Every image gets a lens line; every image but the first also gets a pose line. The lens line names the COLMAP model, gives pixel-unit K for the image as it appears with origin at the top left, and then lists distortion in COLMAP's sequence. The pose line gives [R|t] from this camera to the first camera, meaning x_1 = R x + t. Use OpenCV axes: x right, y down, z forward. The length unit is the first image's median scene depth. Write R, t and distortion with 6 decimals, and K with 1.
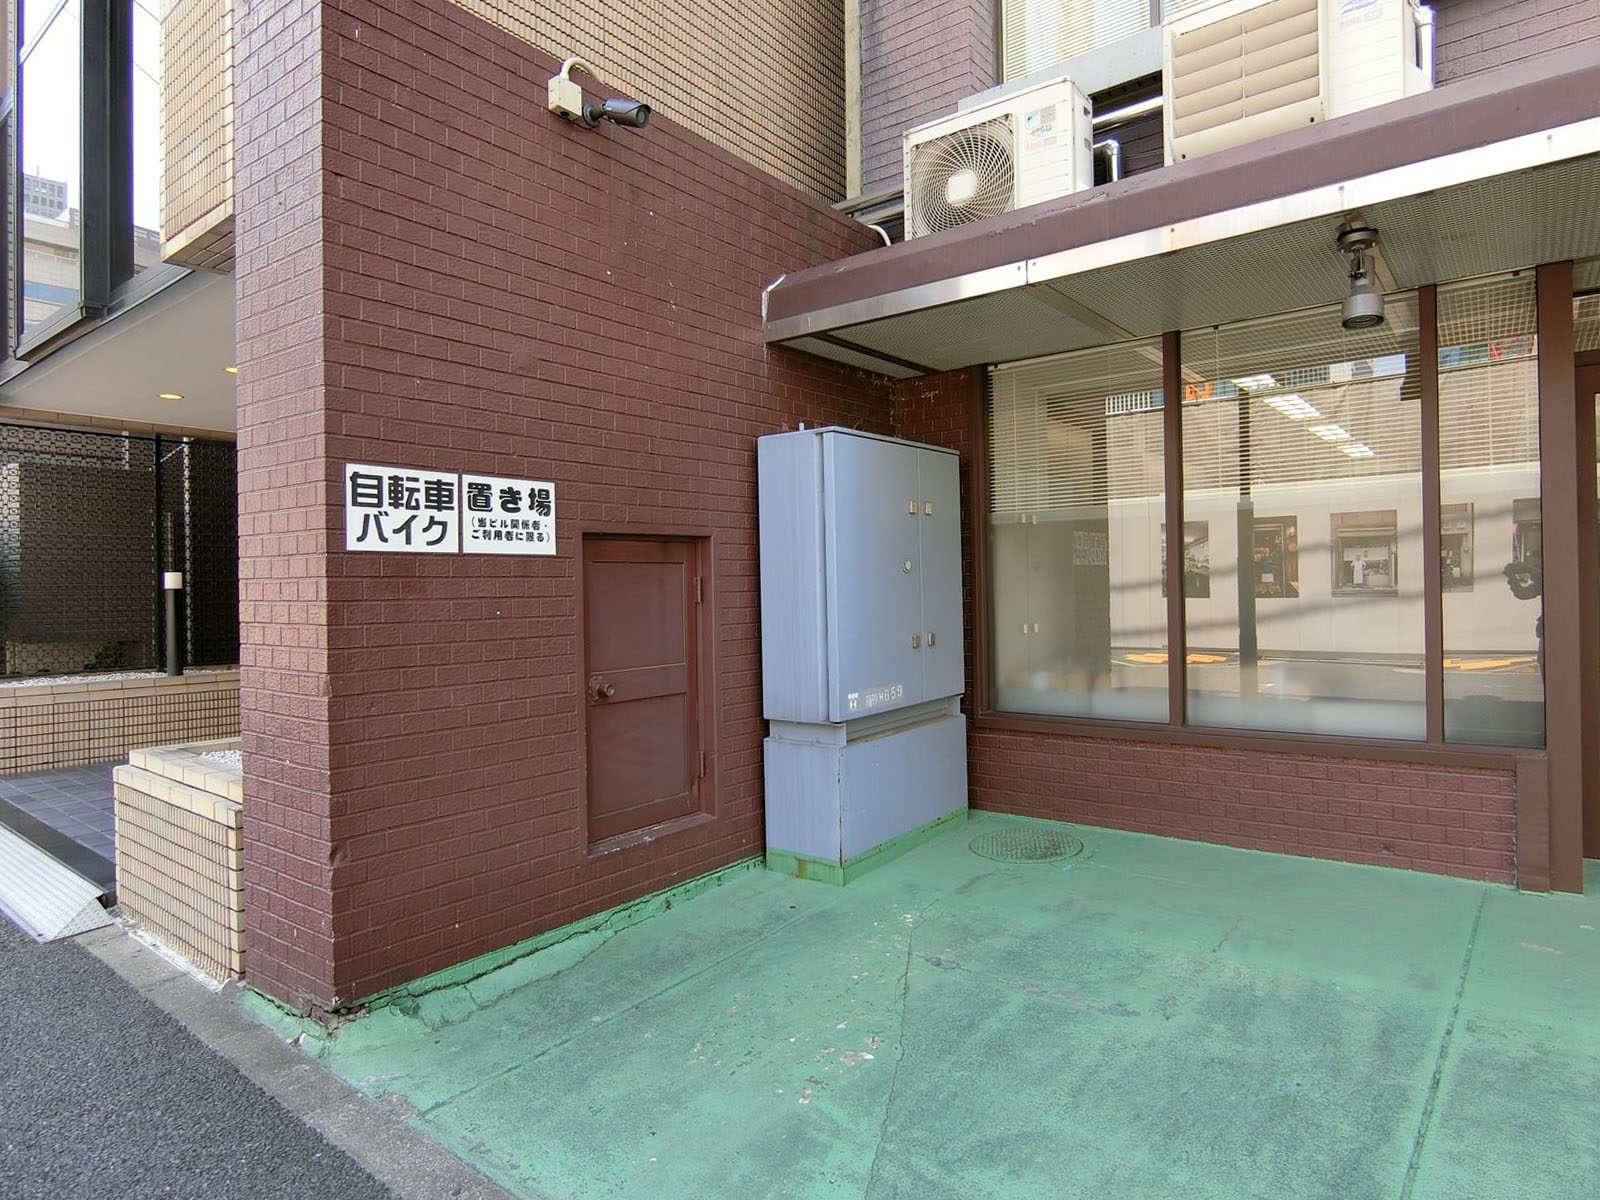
lens RADIAL K [[940.1, 0, 800.0], [0, 940.1, 600.0], [0, 0, 1]] dist [-0.003588, 0.000134]
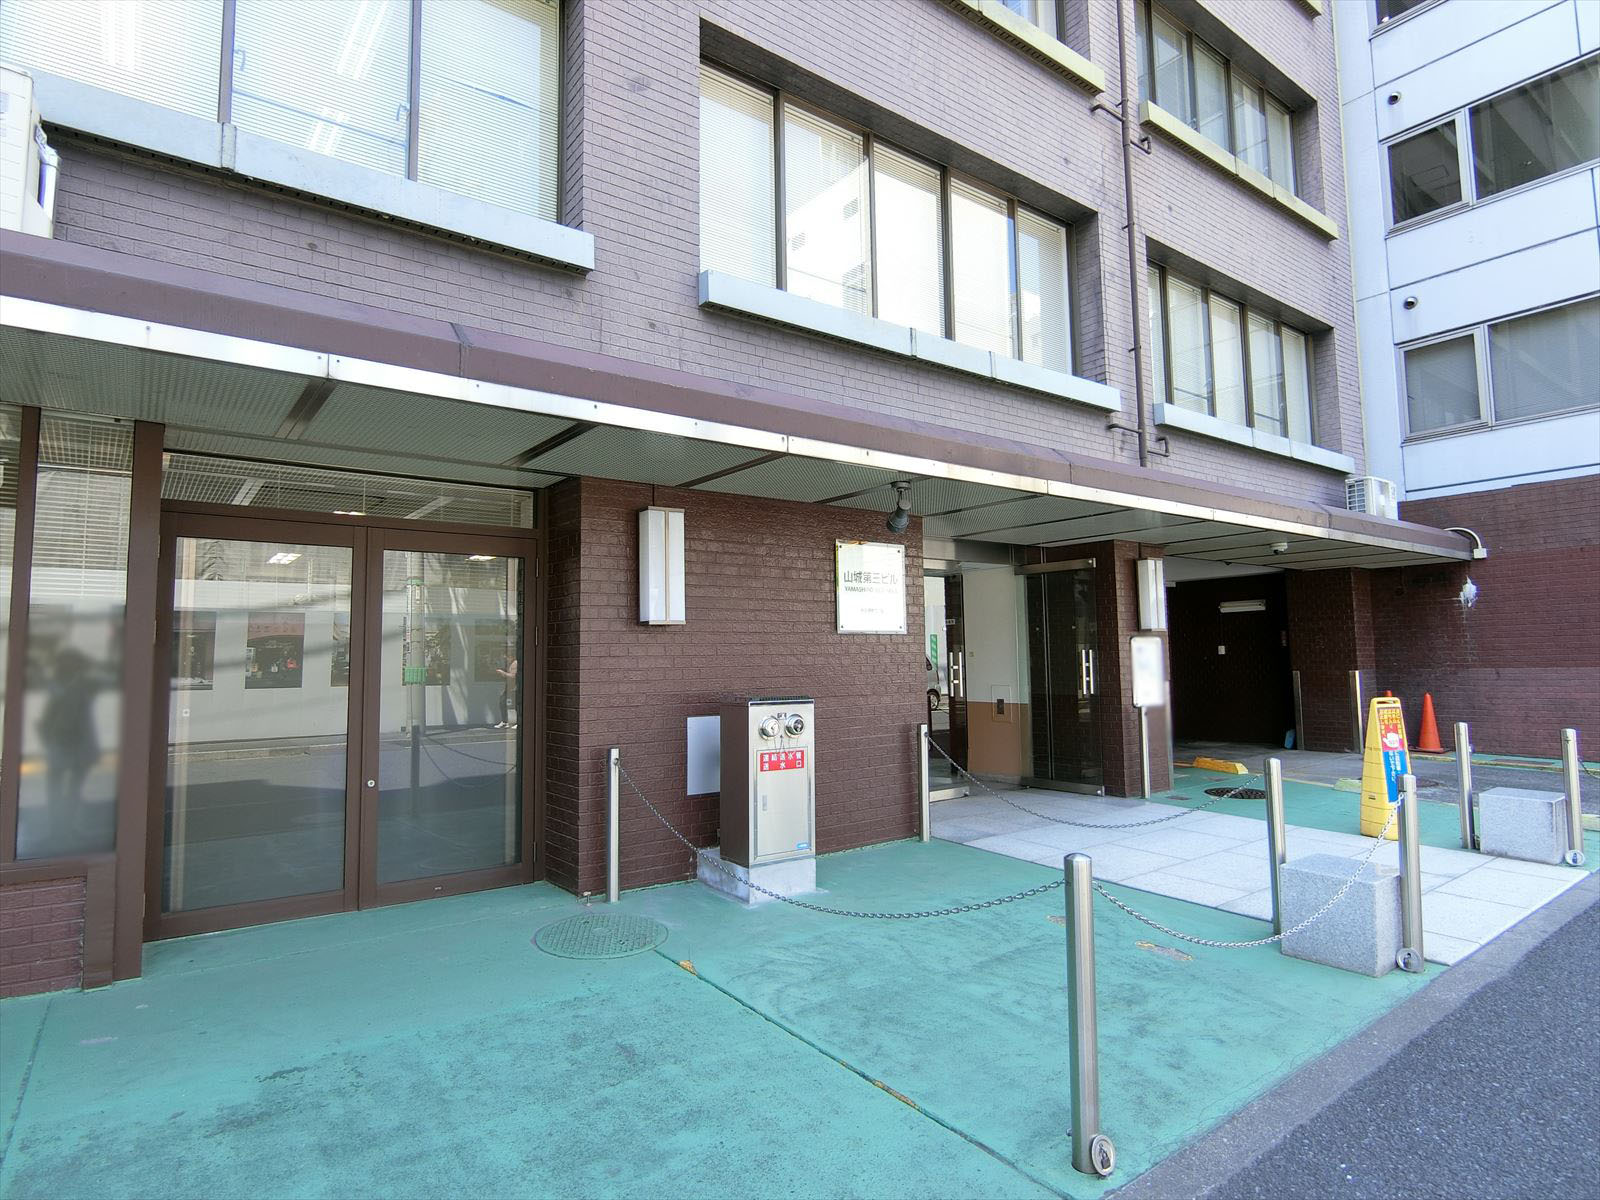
lens RADIAL K [[940.1, 0, 800.0], [0, 940.1, 600.0], [0, 0, 1]] dist [-0.003588, 0.000134]
pose [[0.277786, 0.090734, 0.956348, -0.061028], [0.004158, 0.995407, -0.095648, -0.025179], [-0.960634, 0.030546, 0.276132, -0.084291]]
